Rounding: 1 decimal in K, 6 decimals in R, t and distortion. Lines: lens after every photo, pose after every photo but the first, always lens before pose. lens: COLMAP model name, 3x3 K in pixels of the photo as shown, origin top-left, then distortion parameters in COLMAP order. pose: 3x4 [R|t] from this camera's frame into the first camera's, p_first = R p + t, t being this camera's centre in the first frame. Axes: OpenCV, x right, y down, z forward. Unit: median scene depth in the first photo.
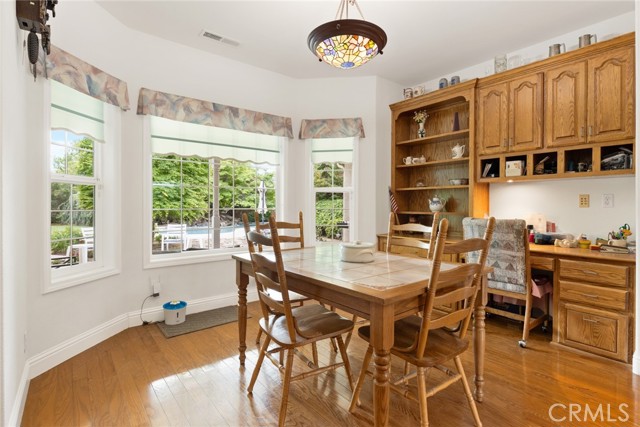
lens RADIAL K [[320.6, 0, 323.4], [0, 320.6, 201.6], [0, 0, 1]] dist [-0.004266, -0.001179]
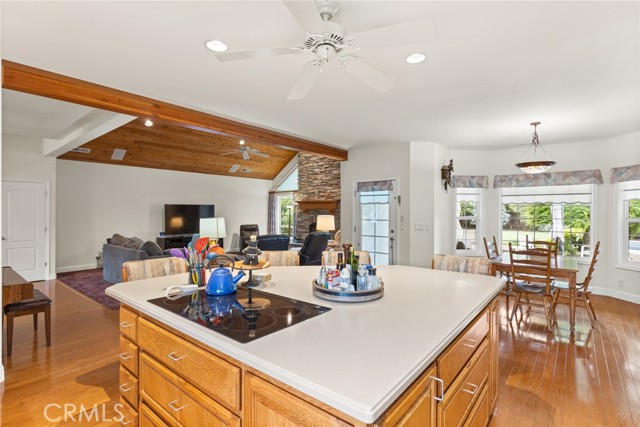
lens RADIAL K [[308.6, 0, 322.7], [0, 308.6, 214.4], [0, 0, 1]] dist [-0.001545, 0.000082]
pose [[0.202532, 0.004435, -0.979266, 1.116744], [0.009228, 0.999937, 0.006437, -0.092687], [0.979232, -0.010340, 0.202478, -0.536852]]
